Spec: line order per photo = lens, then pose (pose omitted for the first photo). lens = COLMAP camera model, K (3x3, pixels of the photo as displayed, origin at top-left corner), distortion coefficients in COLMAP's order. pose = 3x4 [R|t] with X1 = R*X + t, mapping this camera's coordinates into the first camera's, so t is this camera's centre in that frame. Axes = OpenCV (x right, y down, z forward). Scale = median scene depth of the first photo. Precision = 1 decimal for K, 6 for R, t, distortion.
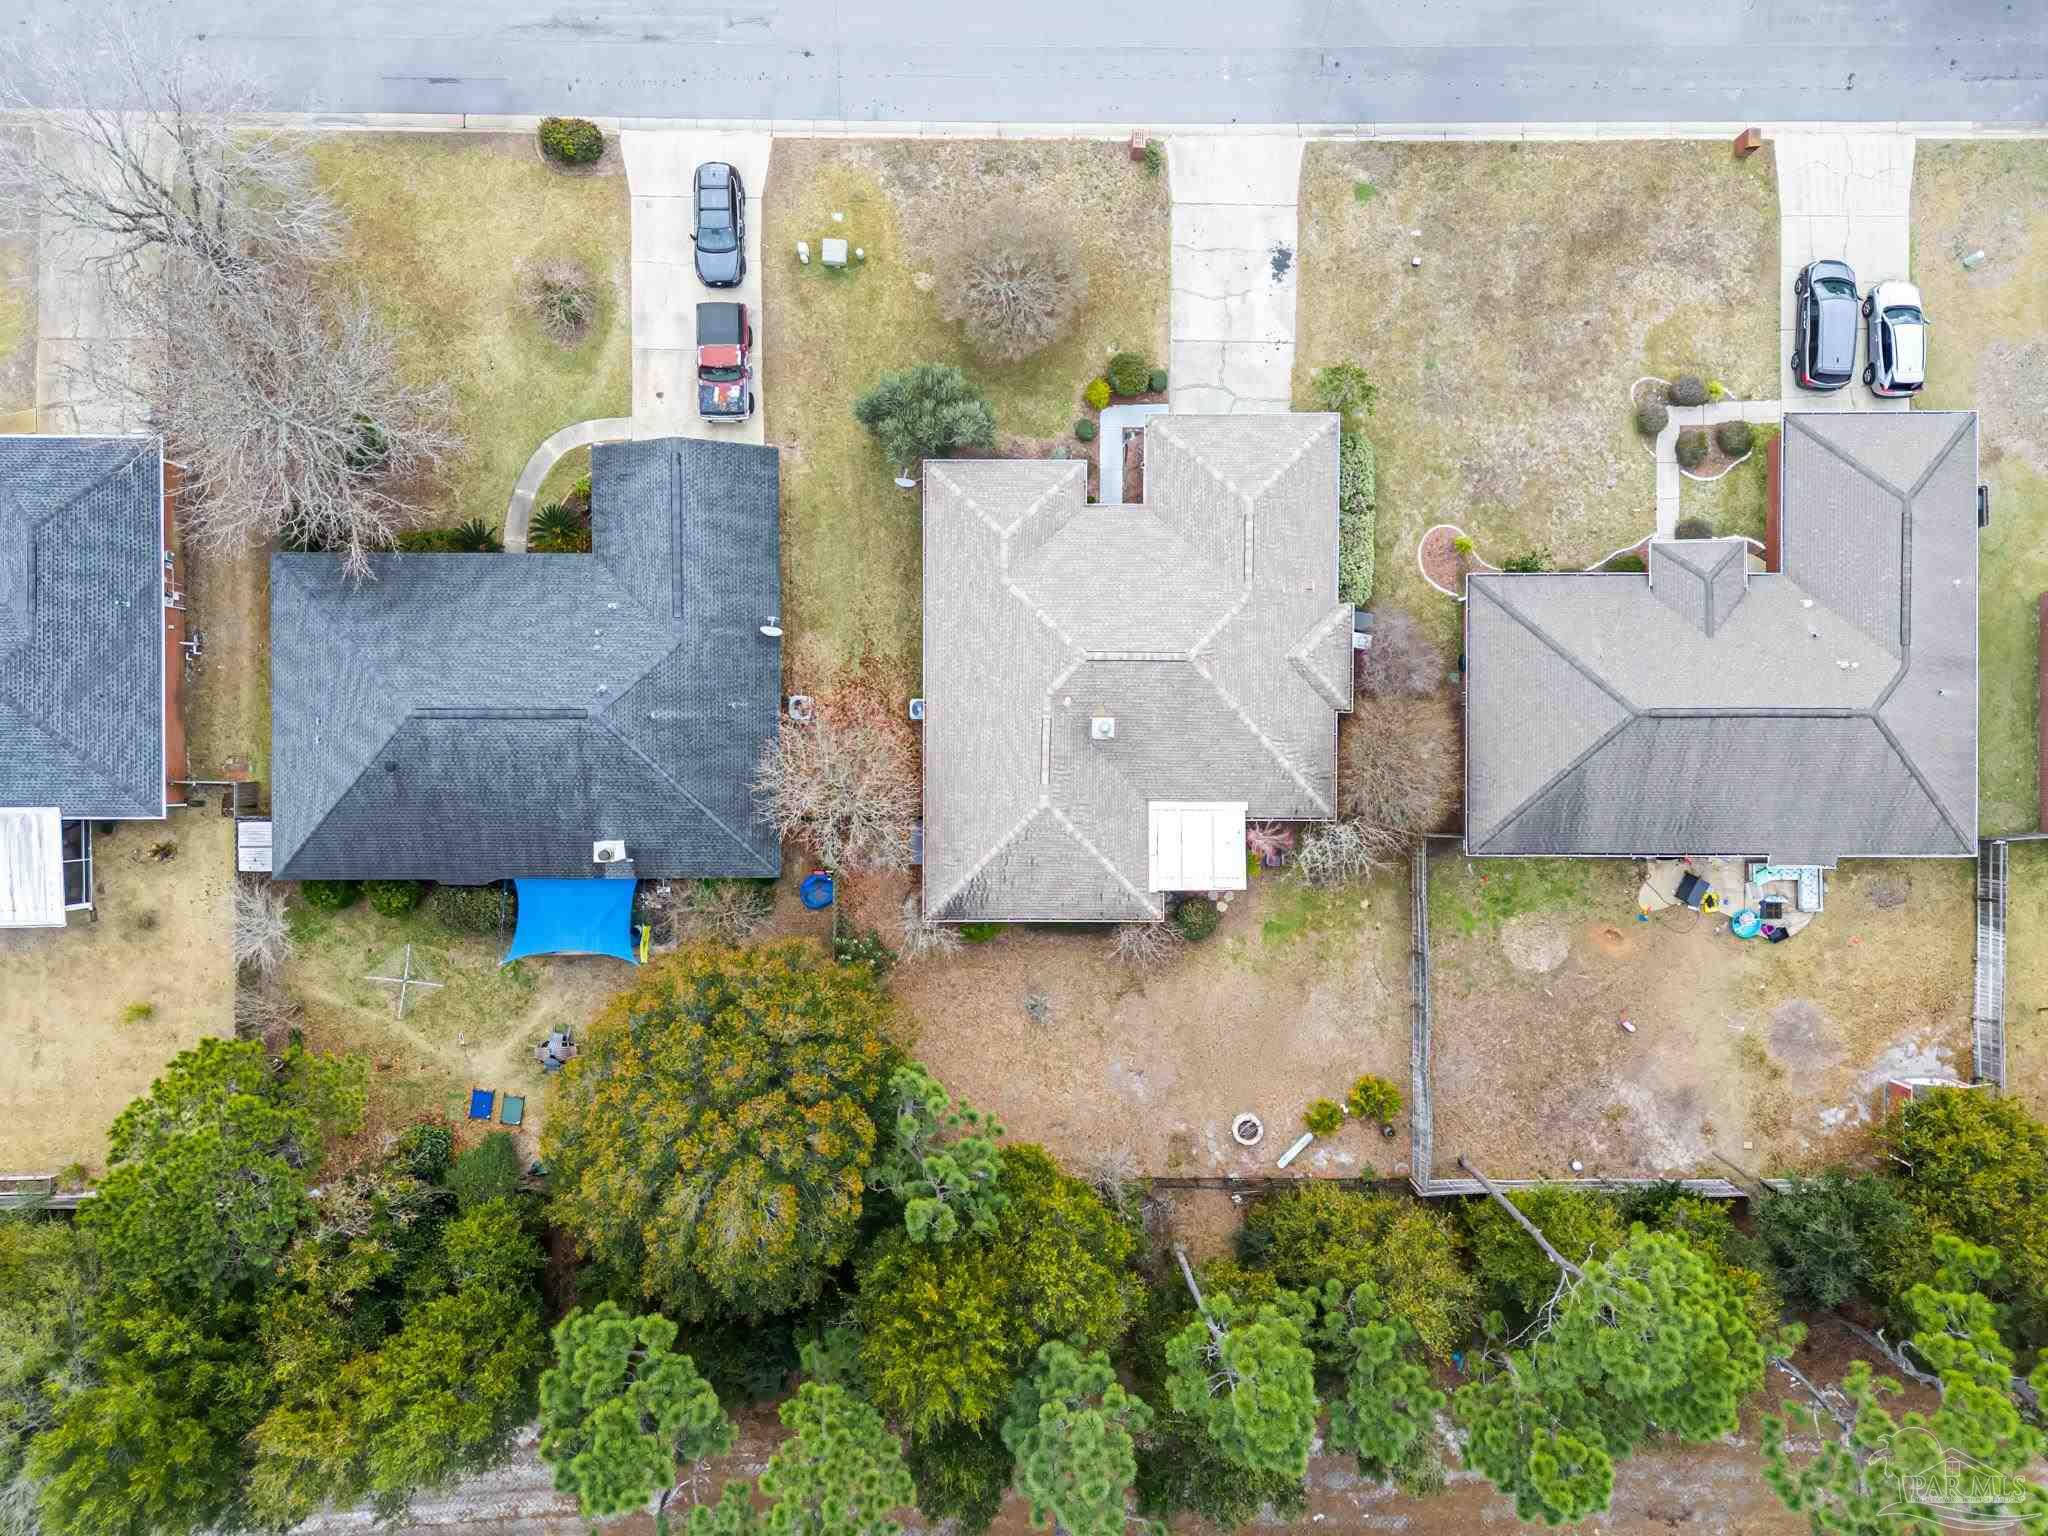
lens RADIAL K [[1498.9, 0, 1024.0], [0, 1498.9, 768.0], [0, 0, 1]] dist [0.075510, -0.067794]
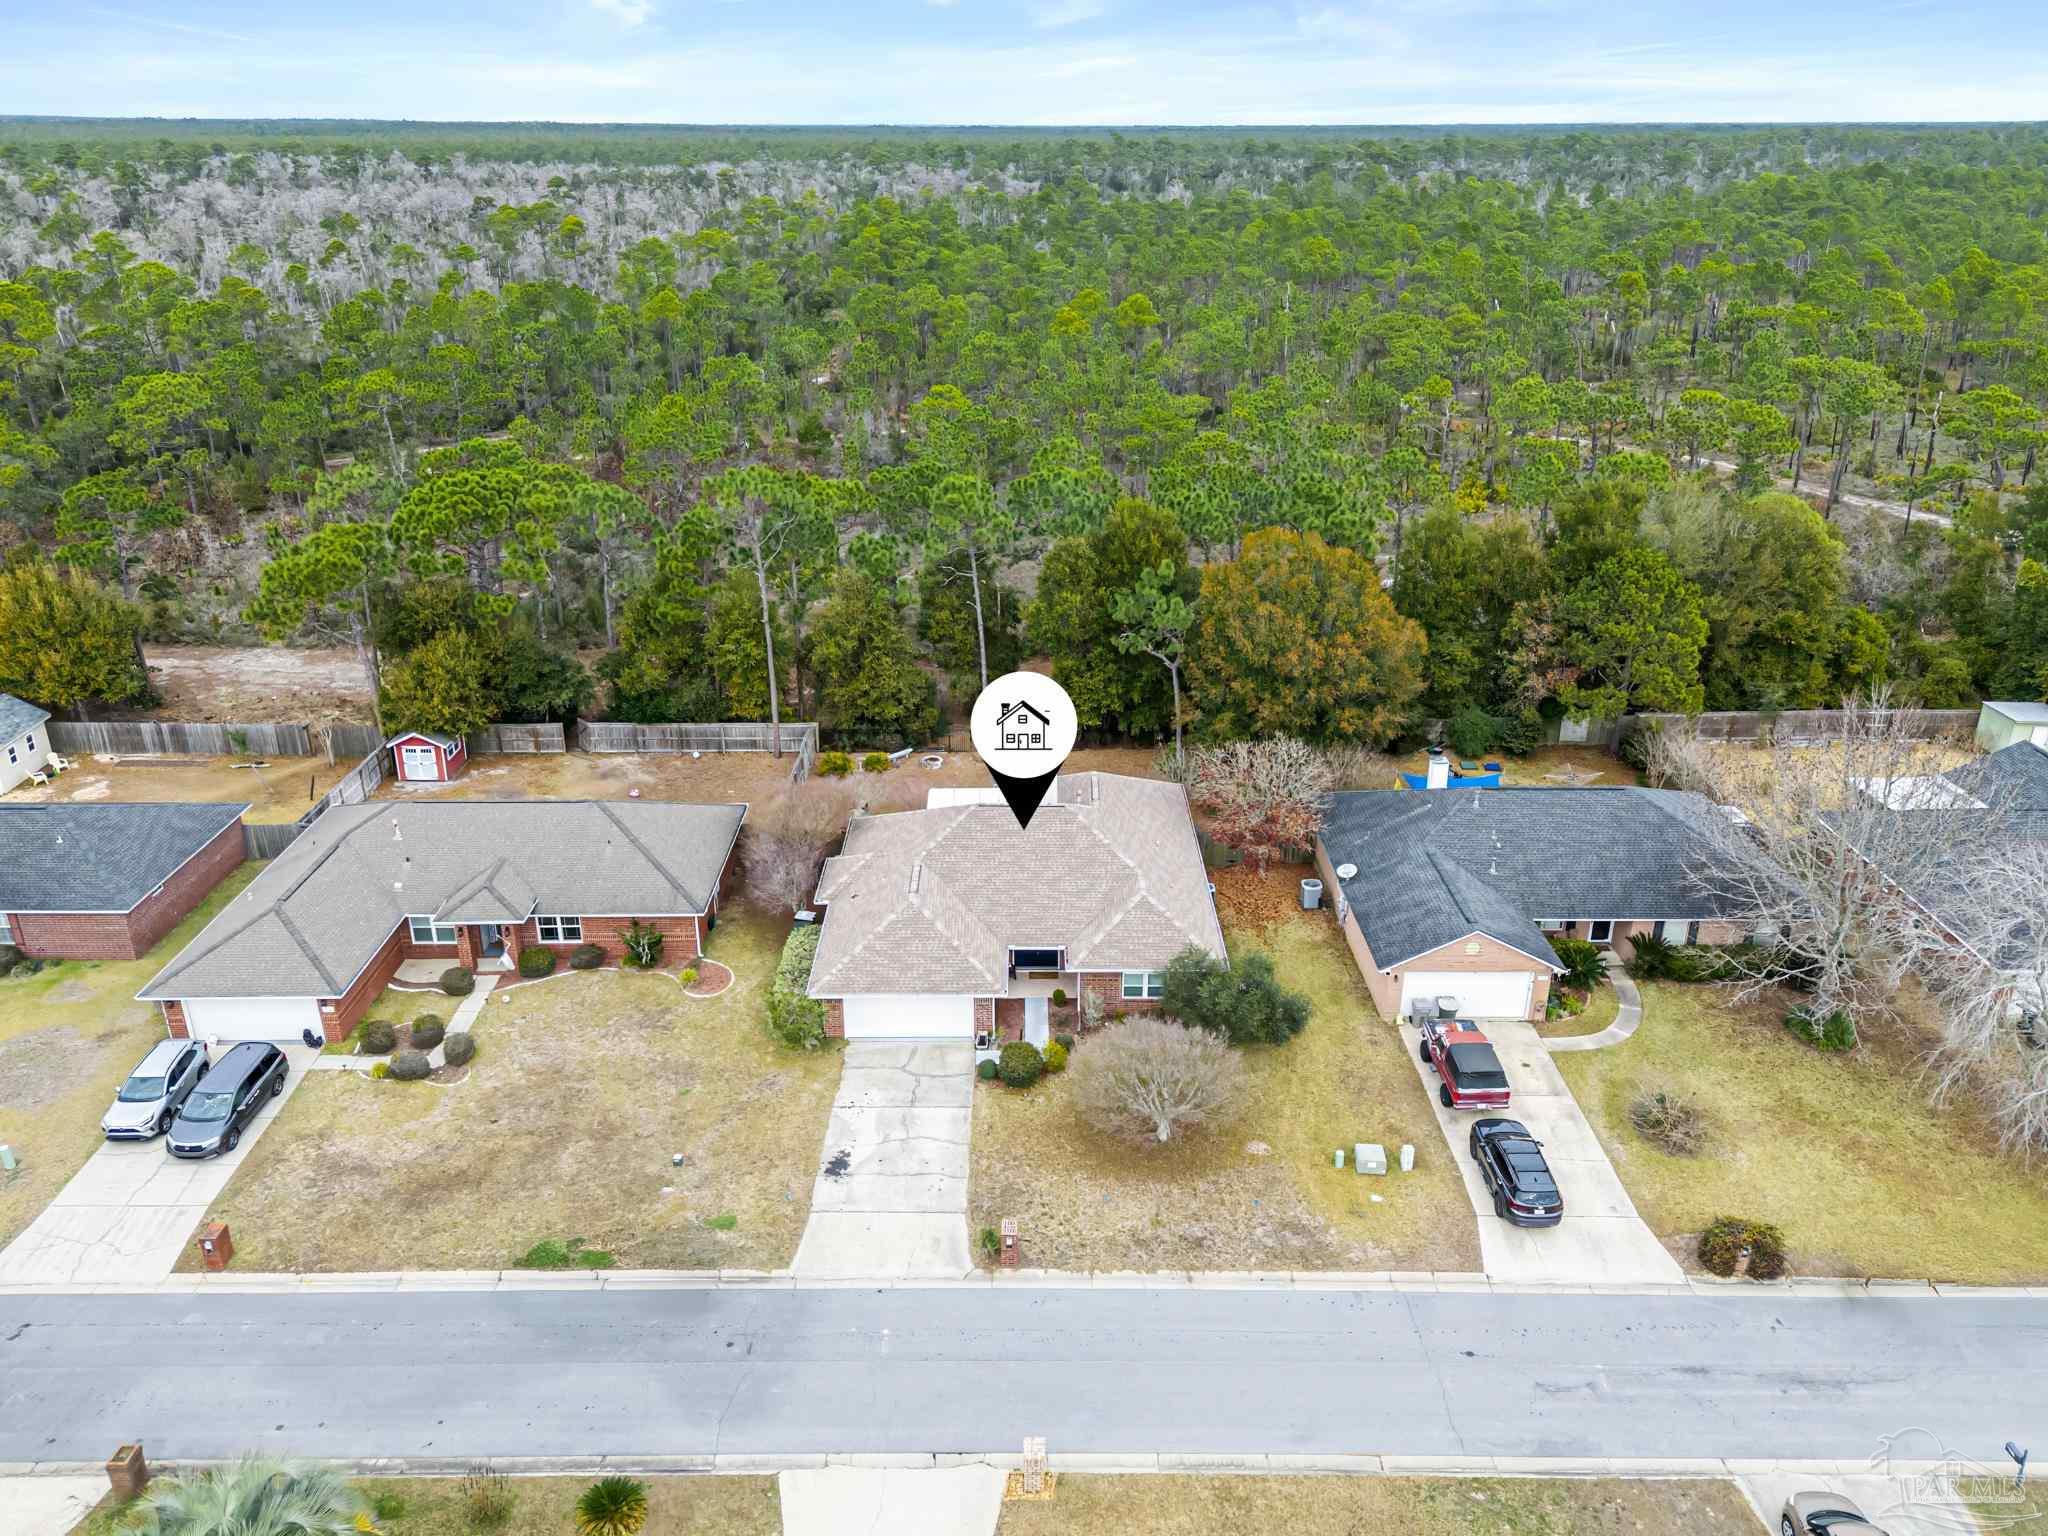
lens RADIAL K [[1498.9, 0, 1024.0], [0, 1498.9, 768.0], [0, 0, 1]] dist [0.075510, -0.067794]
pose [[-0.999854, -0.013208, -0.010820, 0.078695], [-0.004776, -0.392080, 0.919919, -1.017173], [-0.016393, 0.919836, 0.391960, 0.468531]]
